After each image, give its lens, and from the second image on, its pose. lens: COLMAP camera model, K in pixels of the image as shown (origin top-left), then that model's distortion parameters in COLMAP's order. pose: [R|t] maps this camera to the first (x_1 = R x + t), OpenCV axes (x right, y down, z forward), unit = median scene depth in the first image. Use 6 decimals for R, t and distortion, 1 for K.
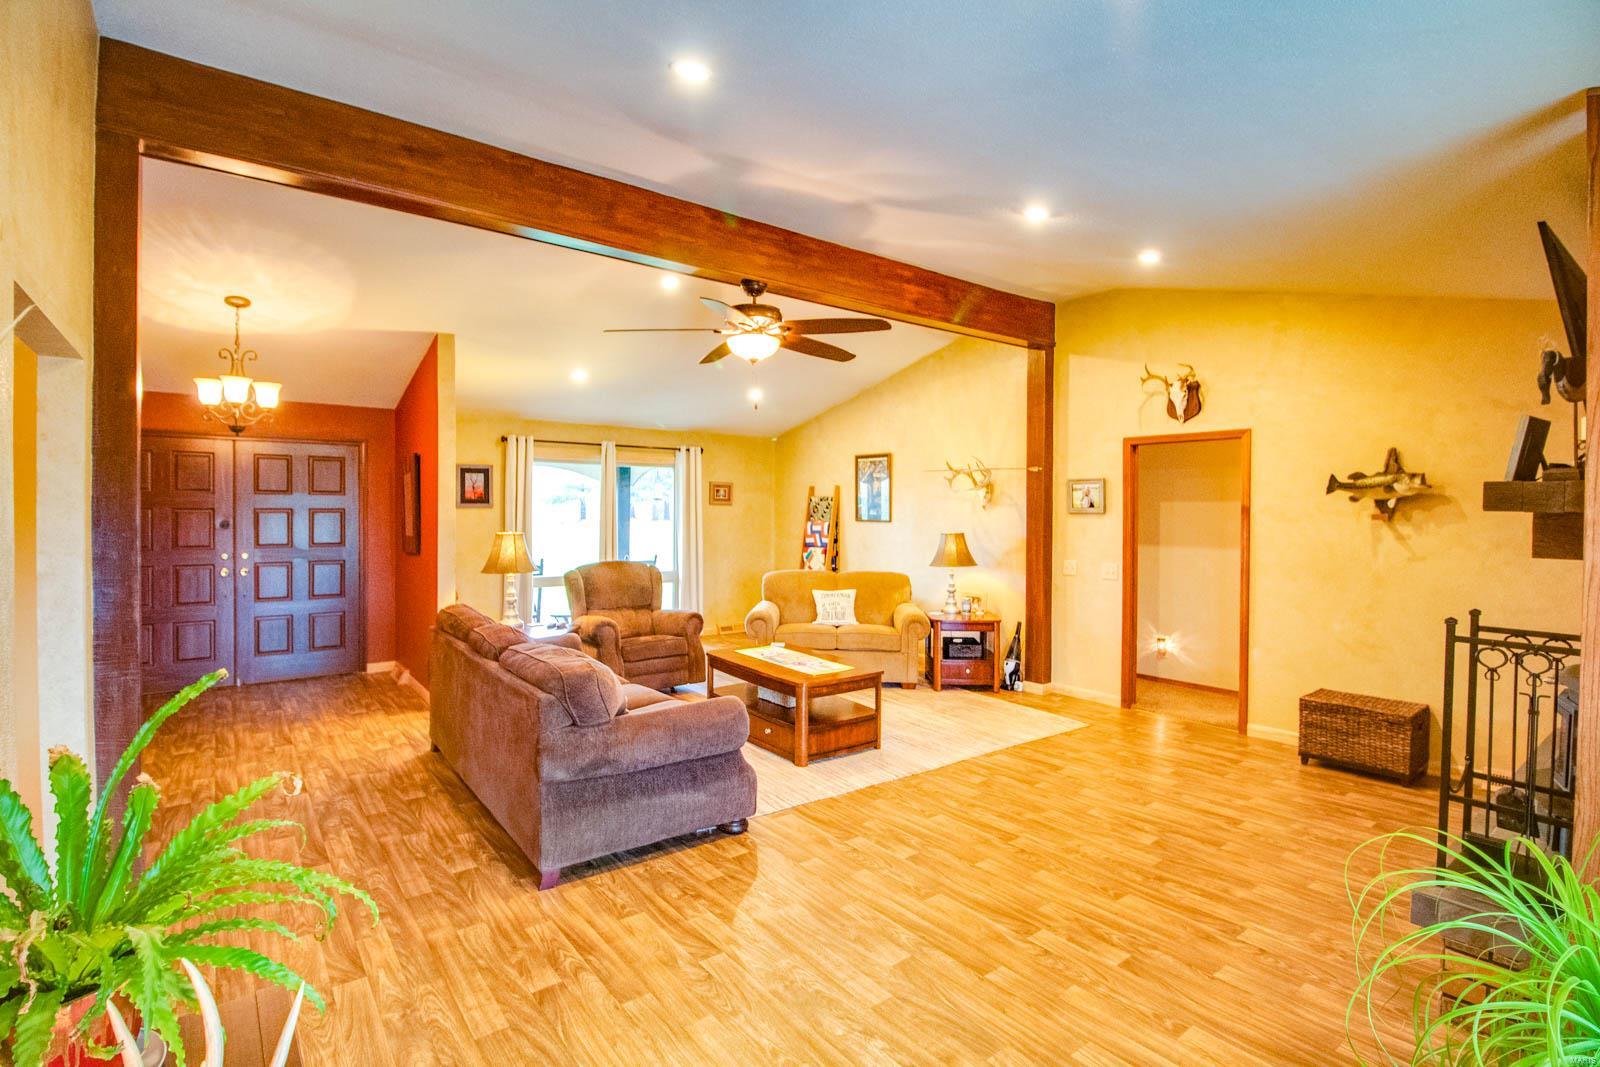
lens RADIAL K [[783.2, 0, 801.6], [0, 783.2, 519.4], [0, 0, 1]] dist [-0.017514, -0.000928]
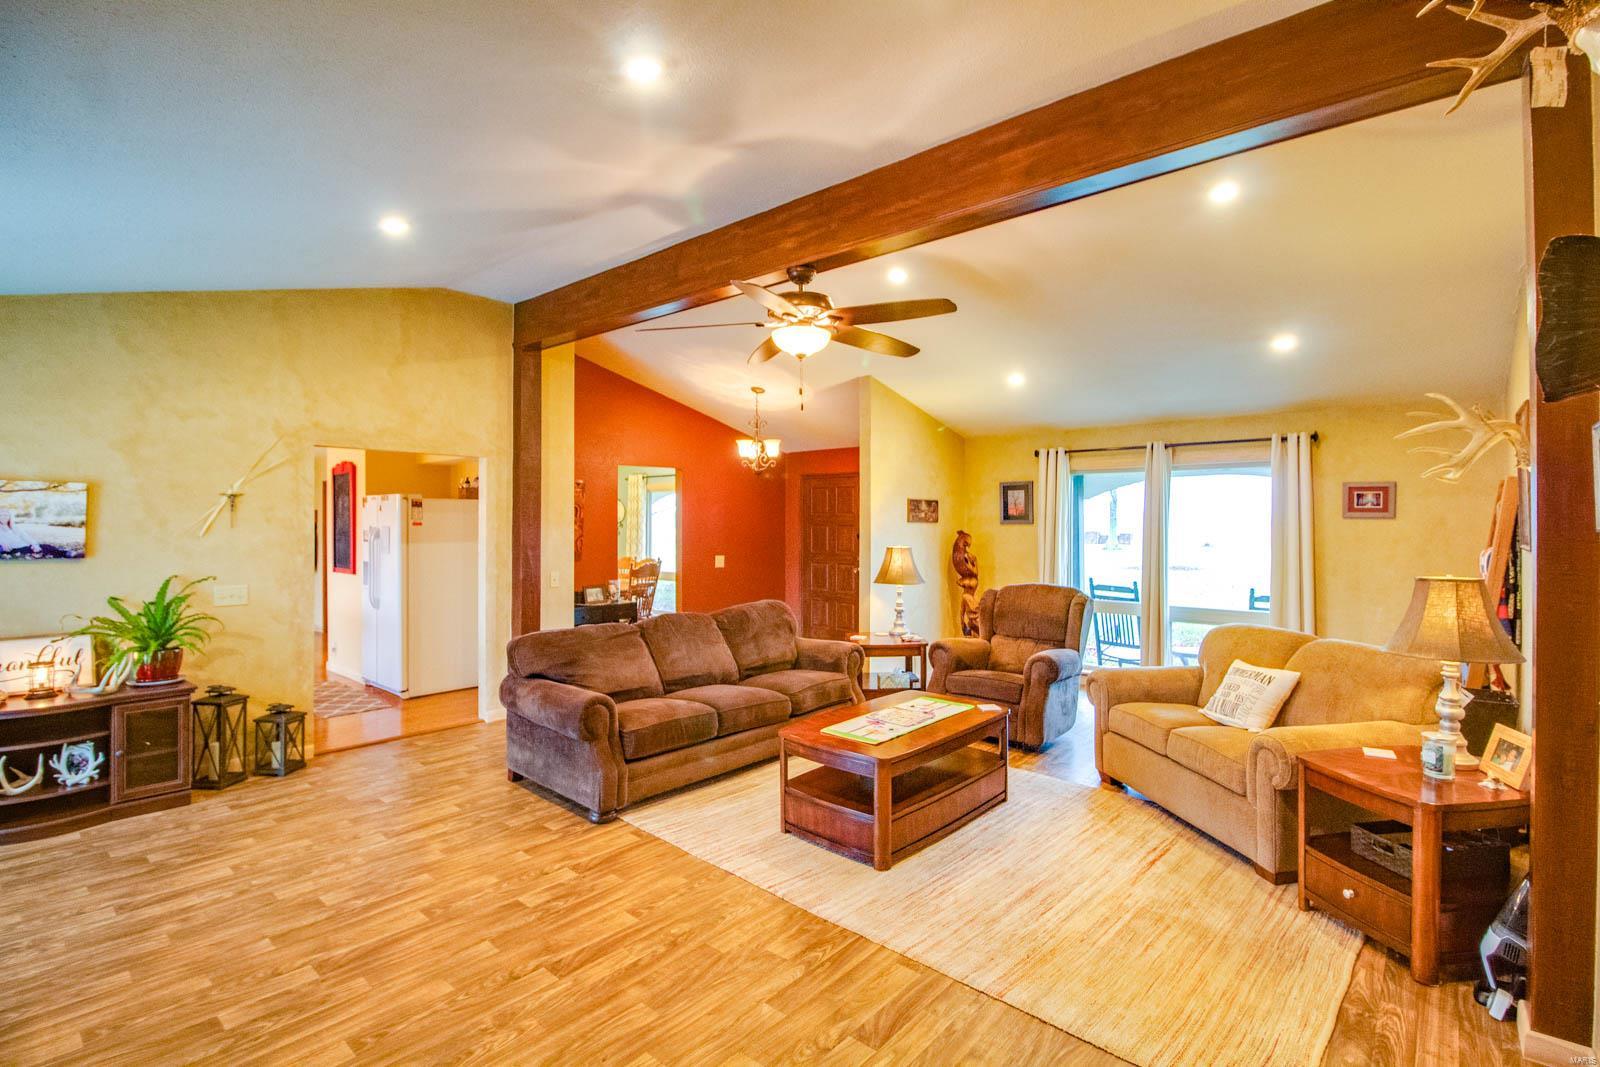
lens RADIAL K [[760.7, 0, 801.0], [0, 760.7, 518.4], [0, 0, 1]] dist [-0.001367, -0.013708]
pose [[0.170351, -0.013878, -0.985286, 0.813955], [-0.014682, 0.999754, -0.016620, -0.003935], [0.985274, 0.017297, 0.170105, 0.883370]]
